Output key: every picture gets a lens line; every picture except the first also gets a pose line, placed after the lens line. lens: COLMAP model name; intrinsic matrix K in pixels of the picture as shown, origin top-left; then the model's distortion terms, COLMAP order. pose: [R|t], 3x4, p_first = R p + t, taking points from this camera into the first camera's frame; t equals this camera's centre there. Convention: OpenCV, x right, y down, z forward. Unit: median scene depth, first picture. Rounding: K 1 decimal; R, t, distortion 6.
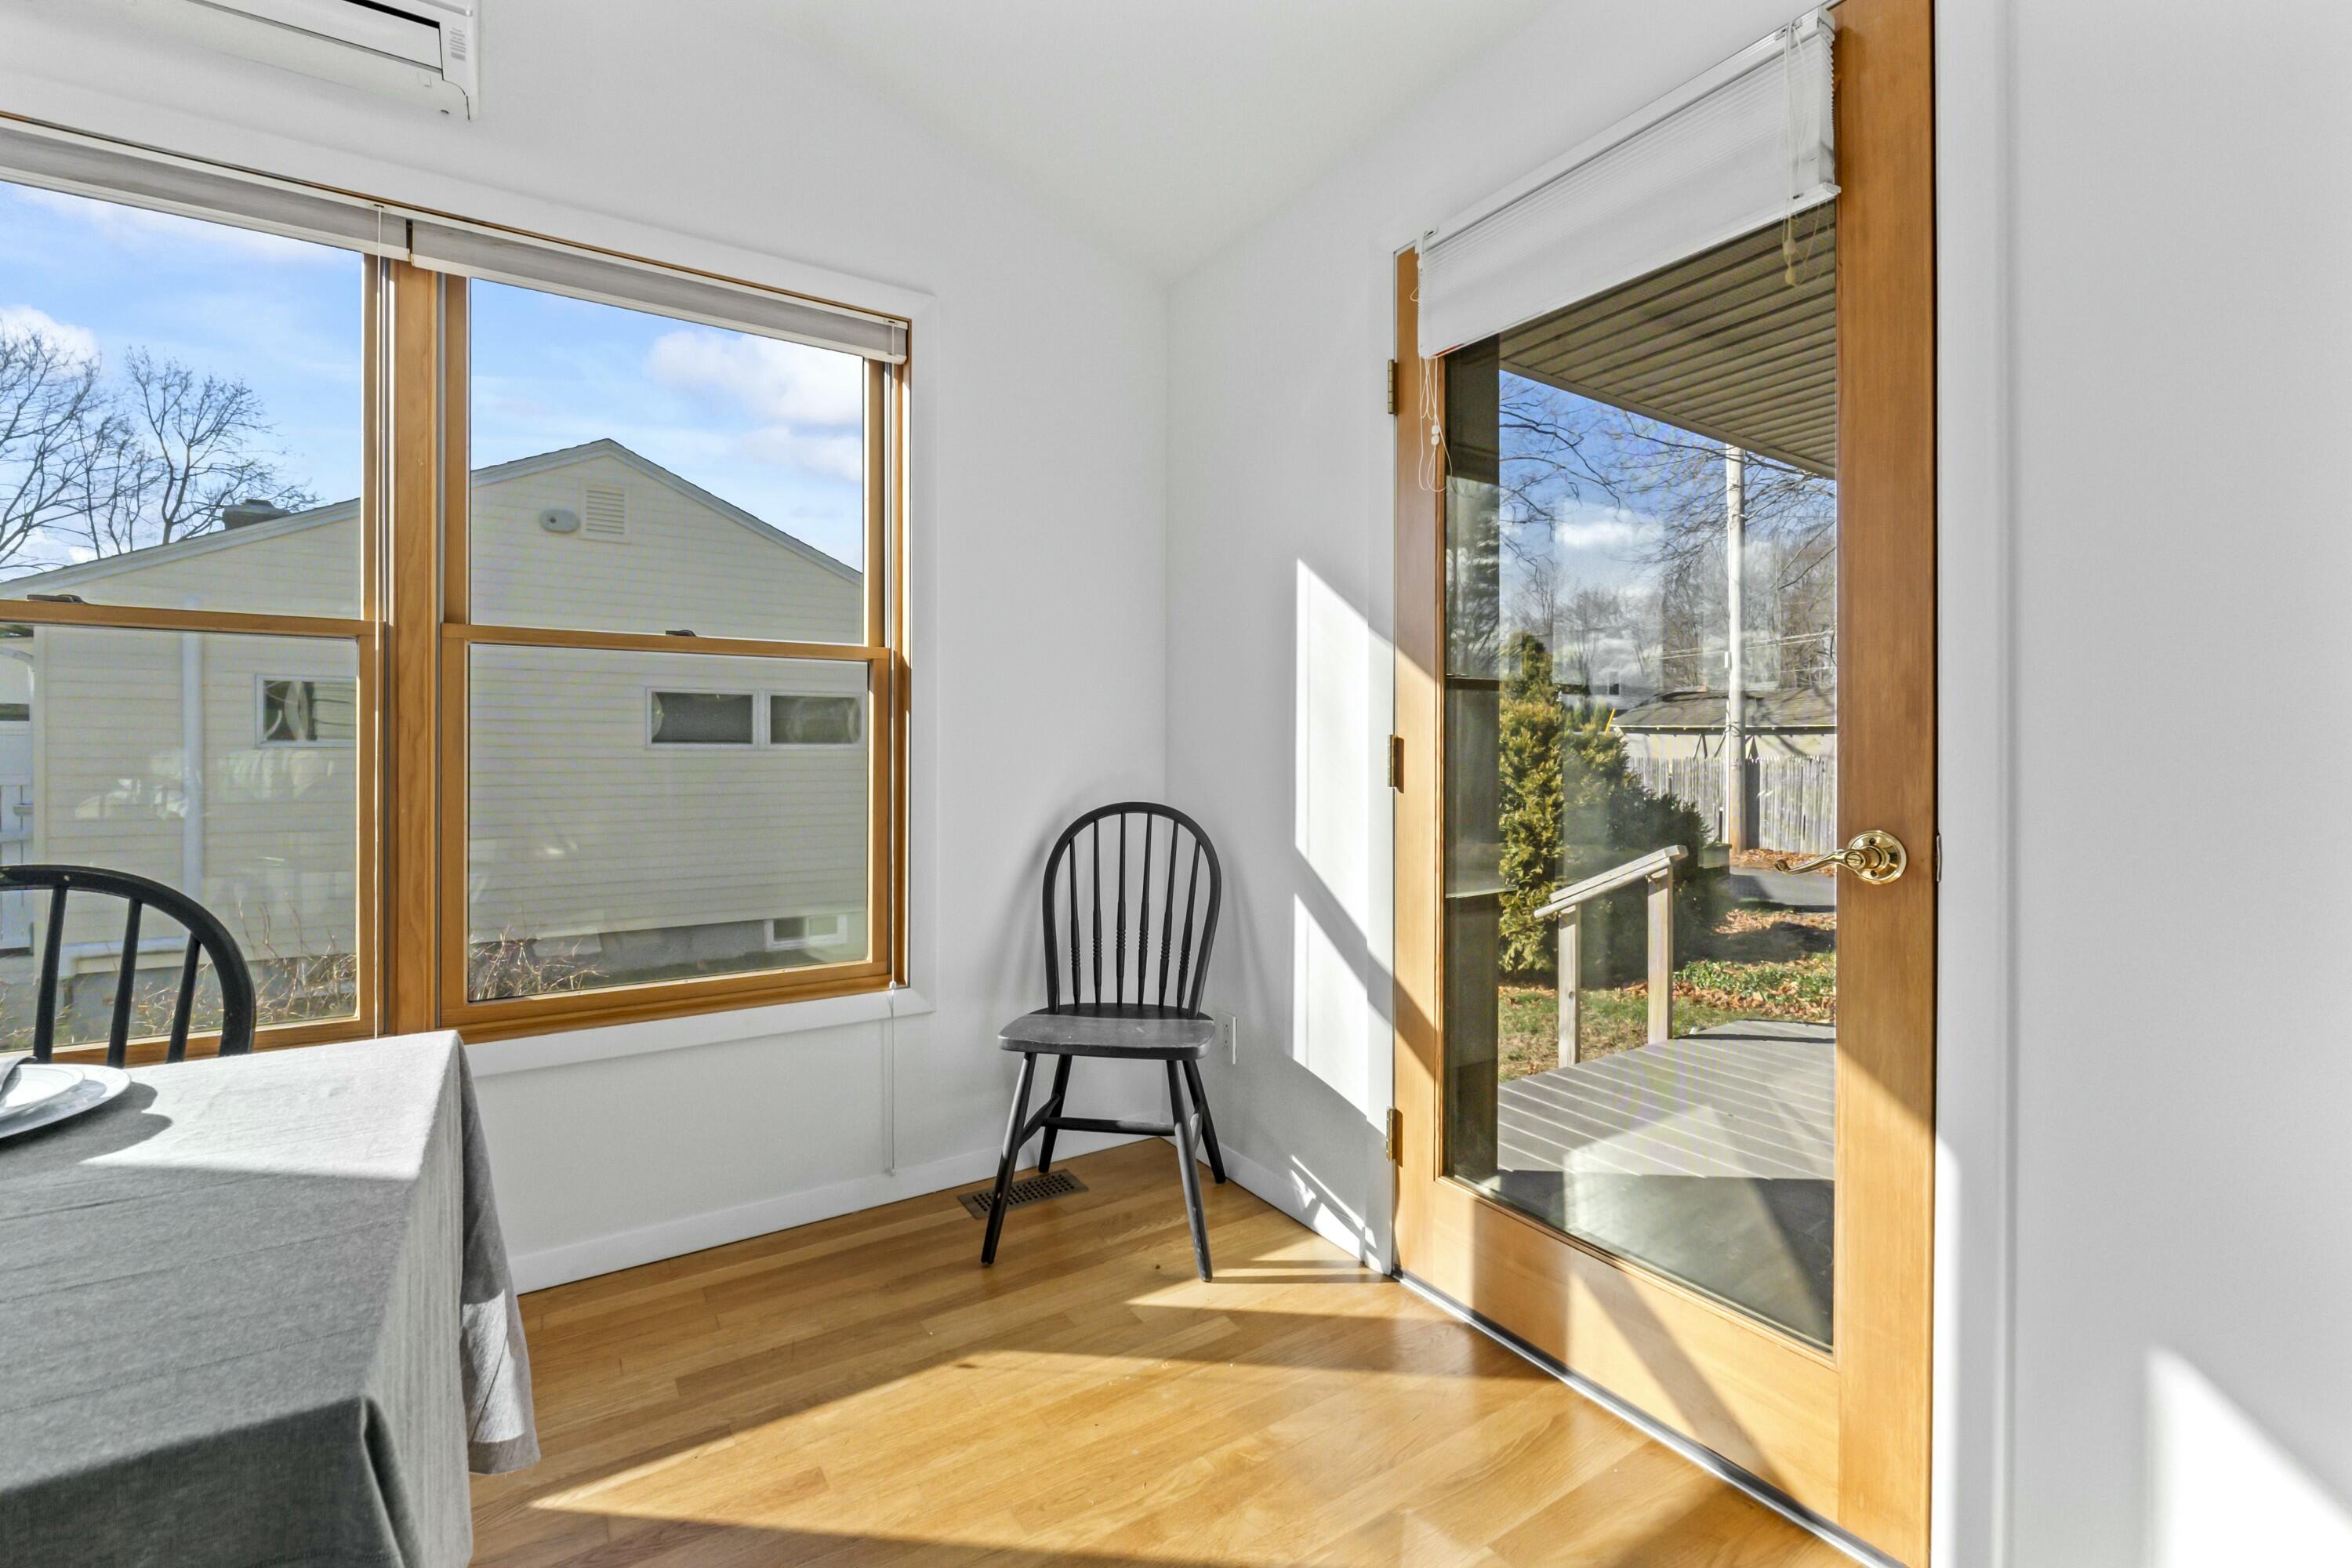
lens RADIAL K [[994.5, 0, 1183.2], [0, 994.5, 746.3], [0, 0, 1]] dist [-0.008108, 0.000978]
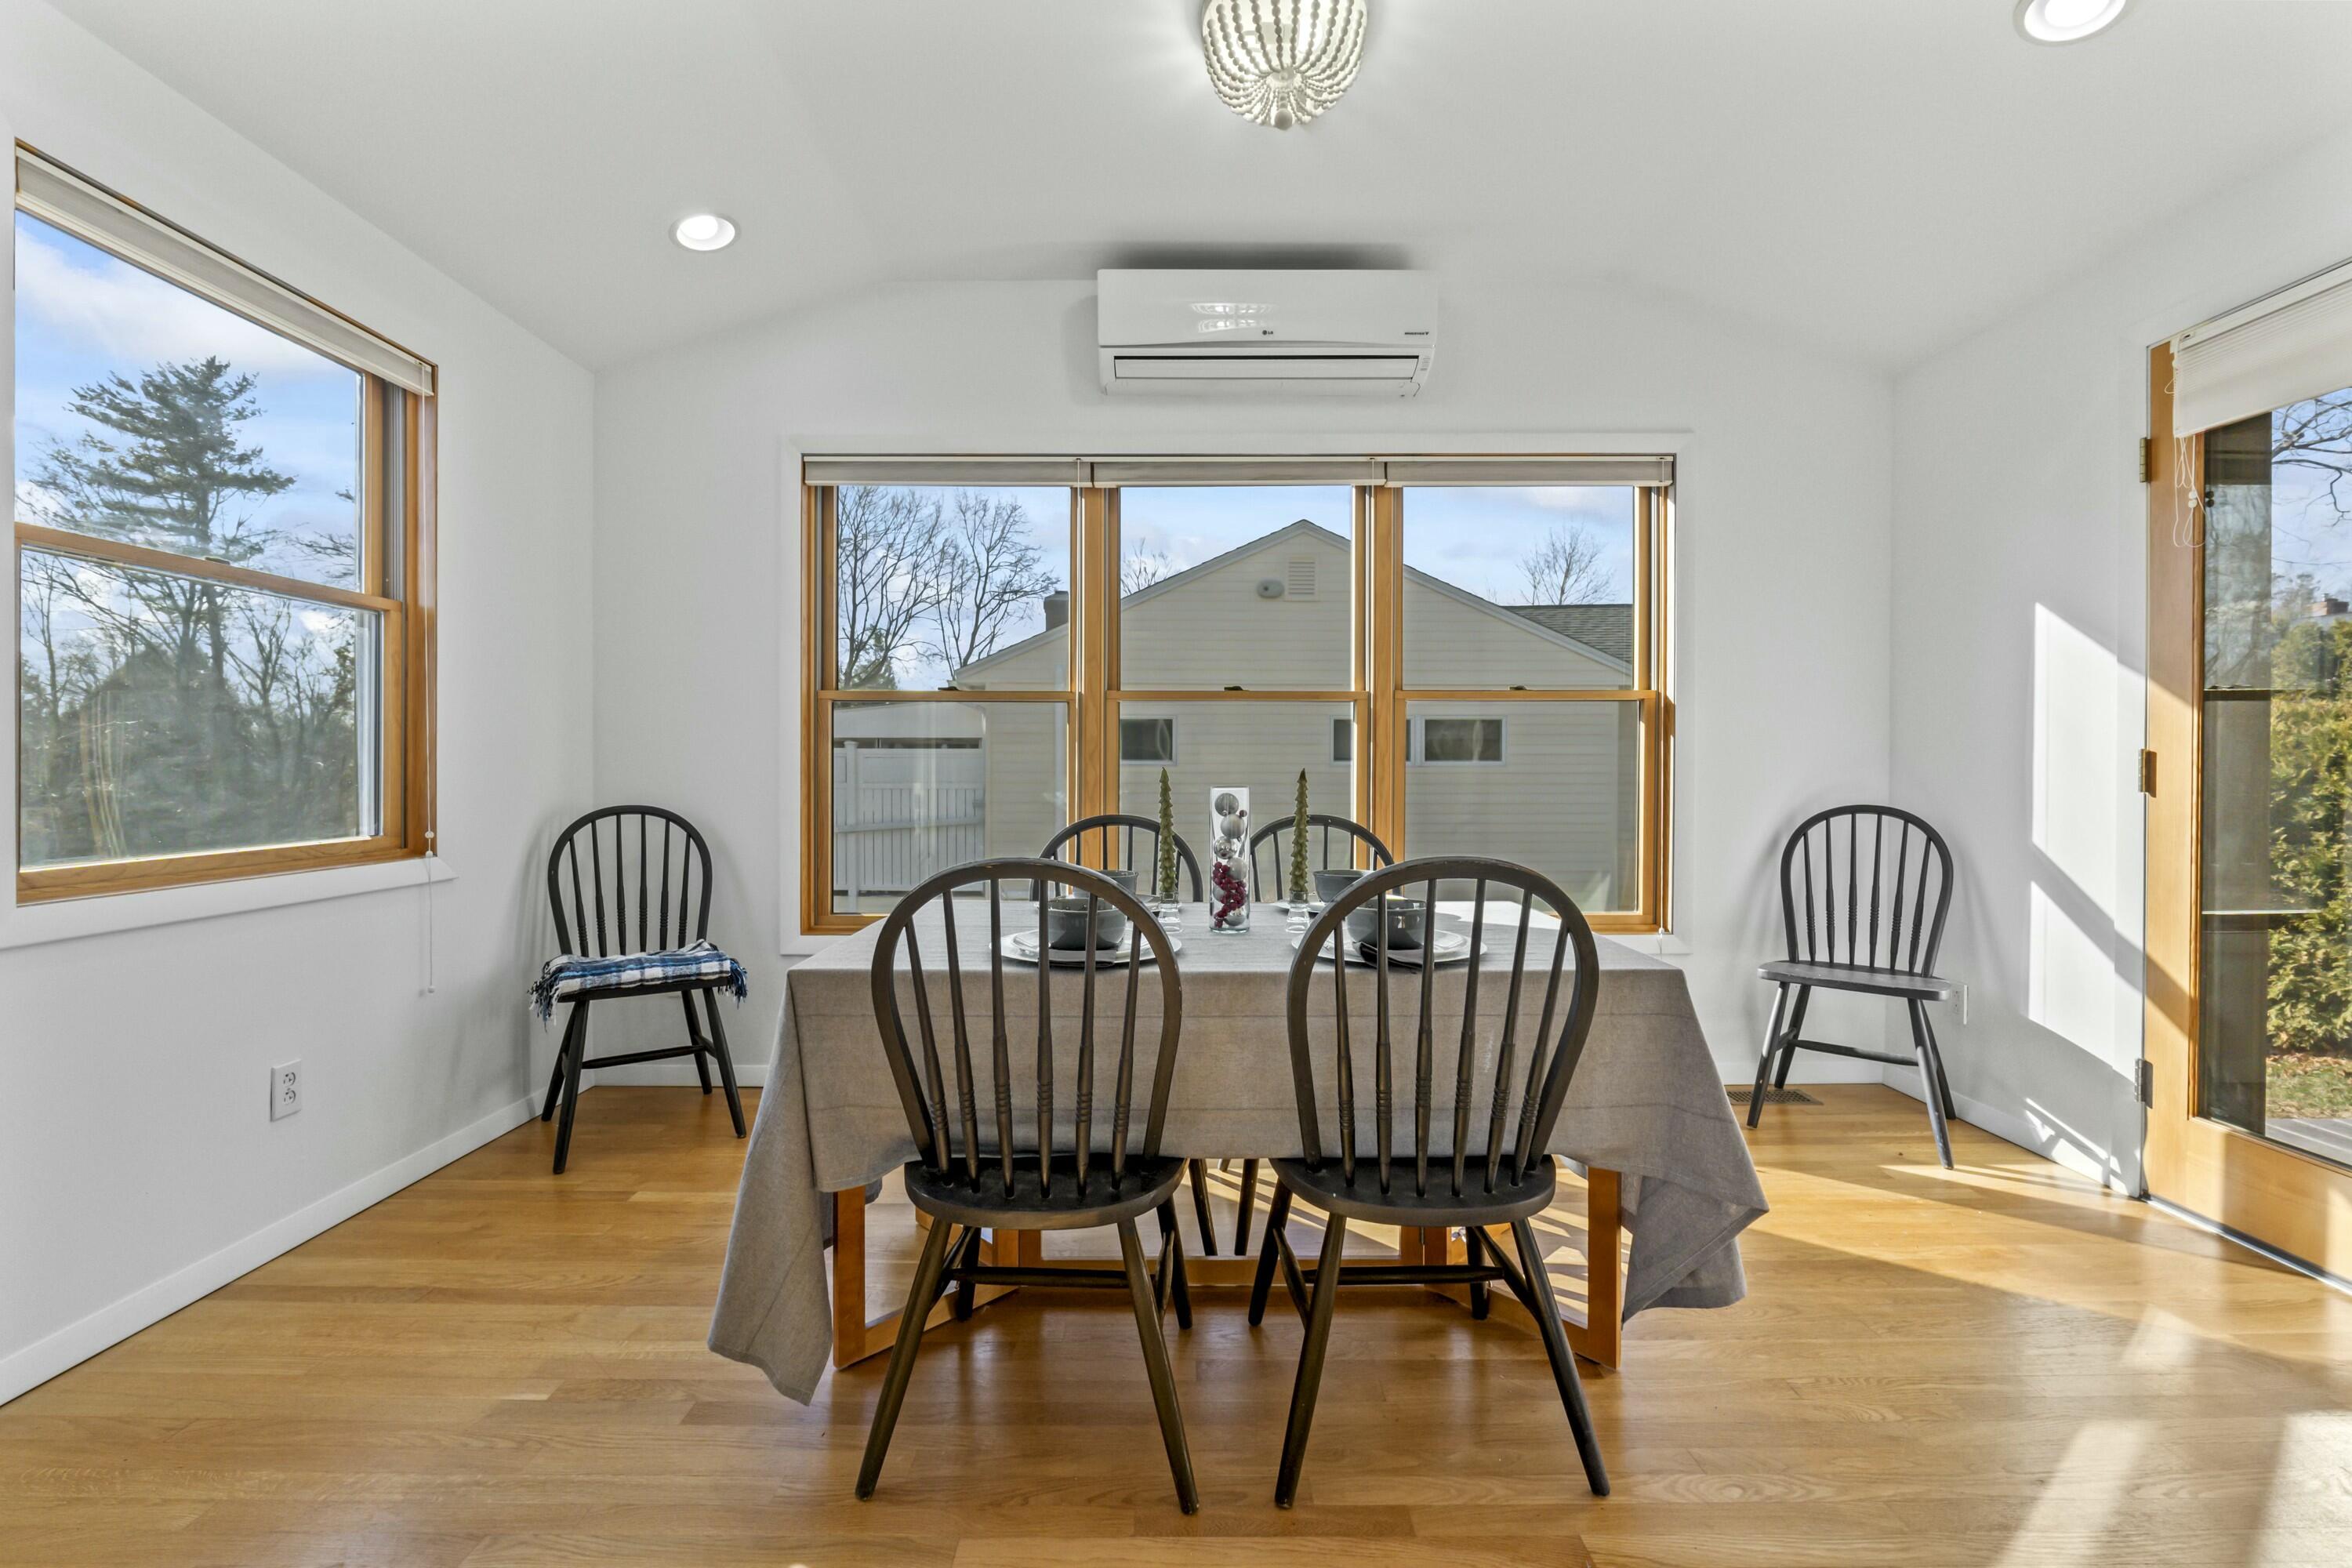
lens RADIAL K [[994.5, 0, 1178.0], [0, 994.5, 774.2], [0, 0, 1]] dist [-0.008108, 0.000978]
pose [[0.837871, 0.003907, -0.545855, -0.108746], [0.000705, 0.999966, 0.008239, 0.007320], [0.545868, -0.007288, 0.837839, -0.601471]]
